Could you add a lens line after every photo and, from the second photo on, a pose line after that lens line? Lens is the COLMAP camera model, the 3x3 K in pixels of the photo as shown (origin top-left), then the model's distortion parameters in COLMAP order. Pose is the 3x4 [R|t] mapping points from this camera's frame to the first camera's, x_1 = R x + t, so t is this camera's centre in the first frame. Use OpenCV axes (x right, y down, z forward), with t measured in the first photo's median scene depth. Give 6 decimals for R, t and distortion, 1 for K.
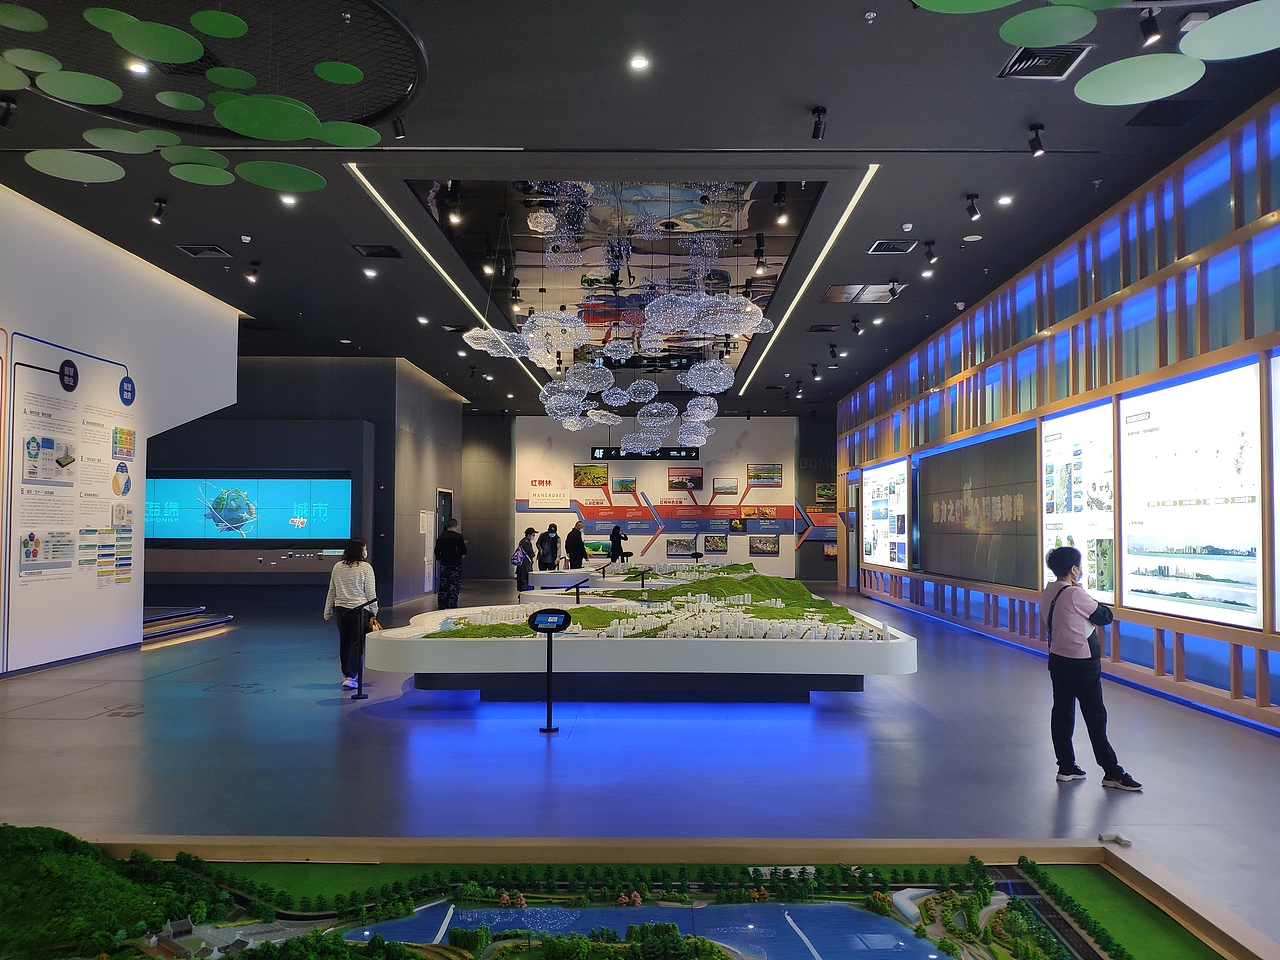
lens RADIAL K [[984.4, 0, 641.8], [0, 984.4, 478.6], [0, 0, 1]] dist [0.122048, -0.096813]
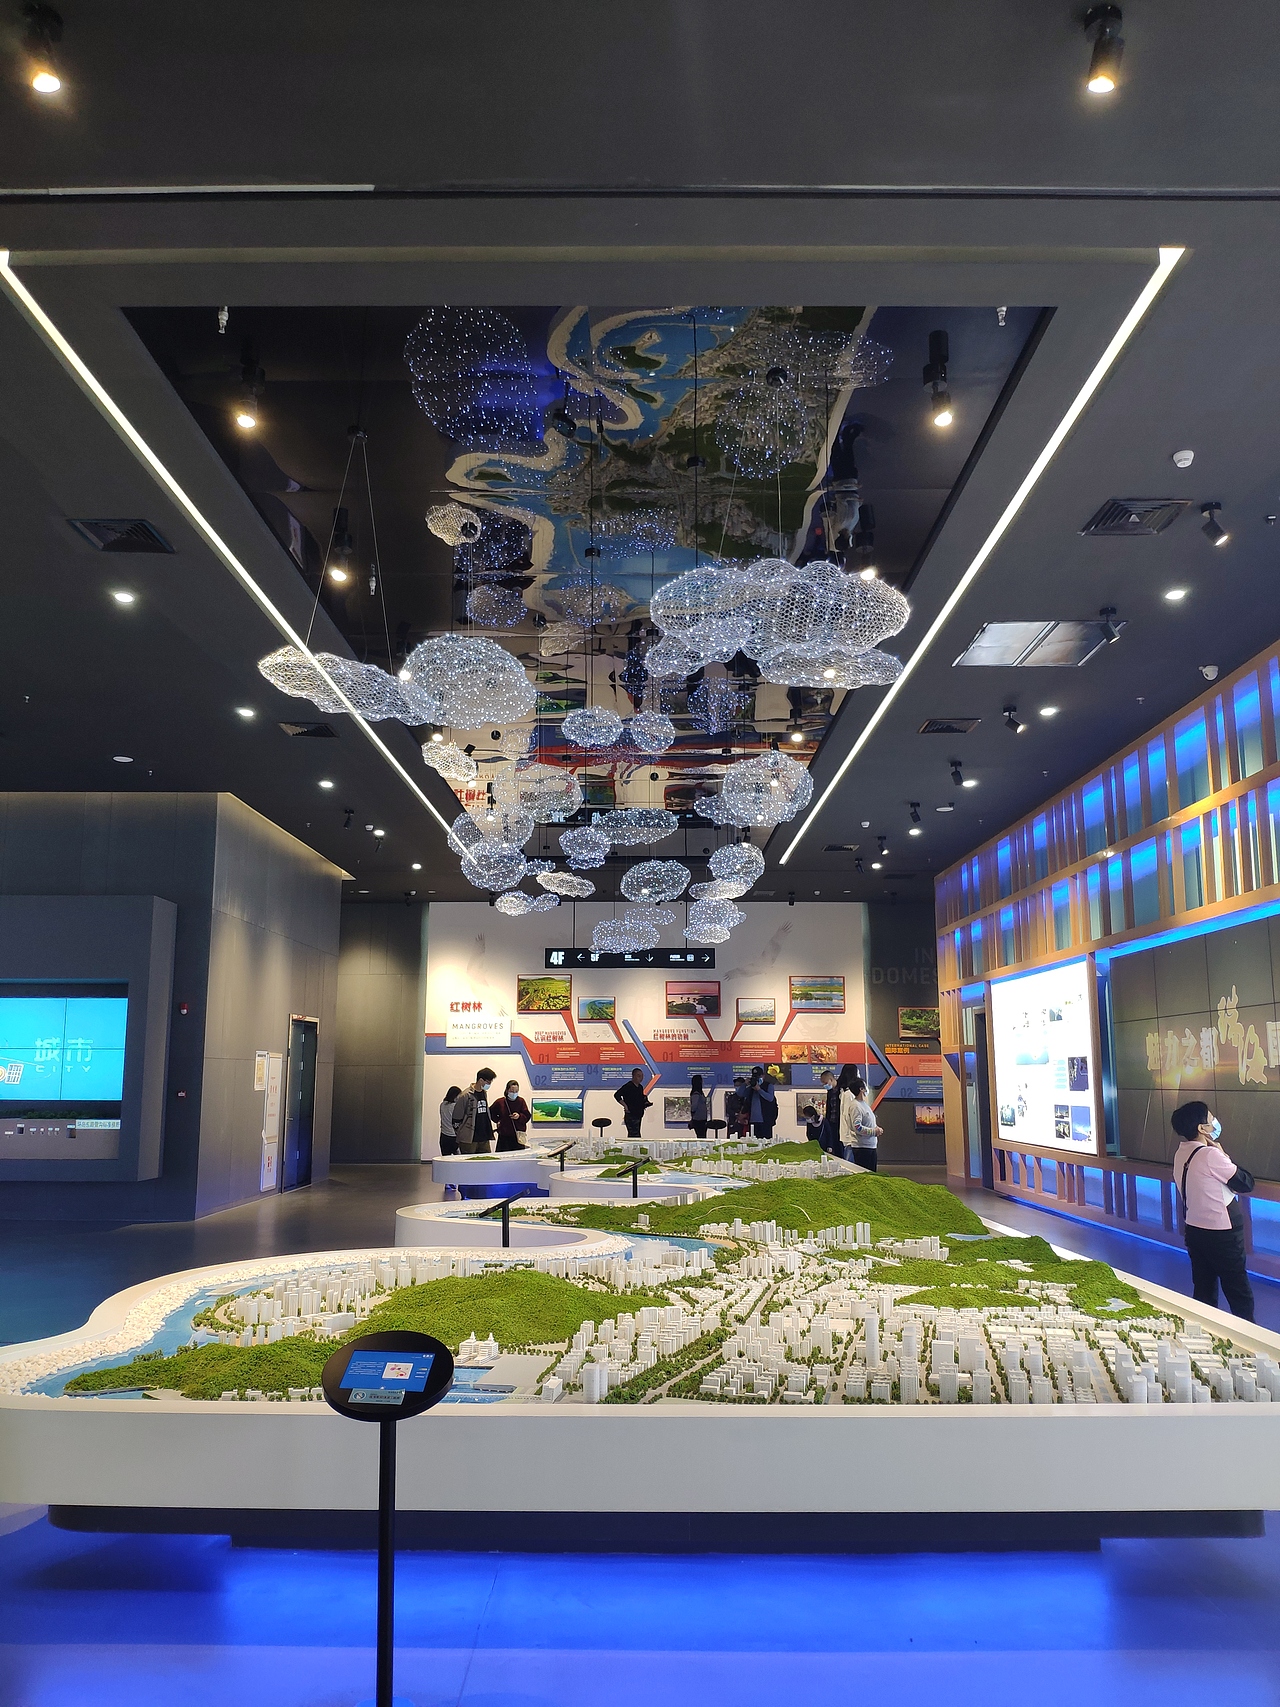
lens RADIAL K [[1312.8, 0, 636.1], [0, 1312.8, 855.2], [0, 0, 1]] dist [0.122048, -0.096813]
pose [[0.999894, -0.000018, 0.014547, -0.006600], [0.001716, 0.993160, -0.116746, 0.009457], [-0.014445, 0.116758, 0.993055, 0.205263]]
